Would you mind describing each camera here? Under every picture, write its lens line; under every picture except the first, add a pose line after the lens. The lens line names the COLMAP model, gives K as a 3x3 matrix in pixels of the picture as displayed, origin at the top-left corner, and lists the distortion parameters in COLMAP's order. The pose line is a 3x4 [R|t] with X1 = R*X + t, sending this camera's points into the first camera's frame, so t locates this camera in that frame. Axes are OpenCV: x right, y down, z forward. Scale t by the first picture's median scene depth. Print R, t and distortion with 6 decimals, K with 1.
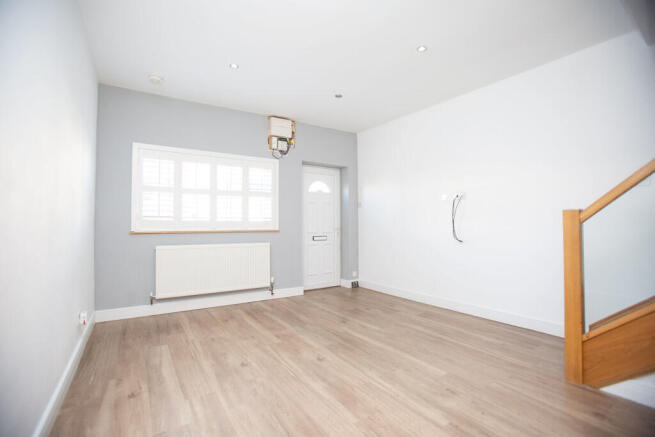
lens RADIAL K [[299.2, 0, 323.3], [0, 299.2, 219.4], [0, 0, 1]] dist [-0.075406, 0.029313]
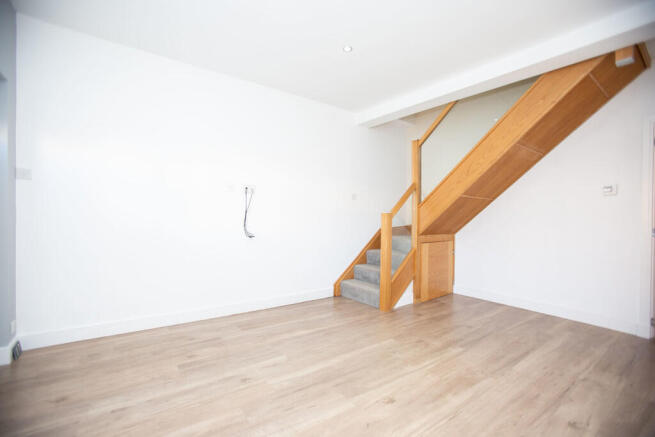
lens RADIAL K [[299.2, 0, 323.3], [0, 299.2, 219.4], [0, 0, 1]] dist [-0.075406, 0.029313]
pose [[-0.050423, -0.002374, 0.998725, -0.654252], [-0.030020, 0.999549, 0.000860, 0.013816], [-0.998277, -0.029938, -0.050471, 1.075548]]
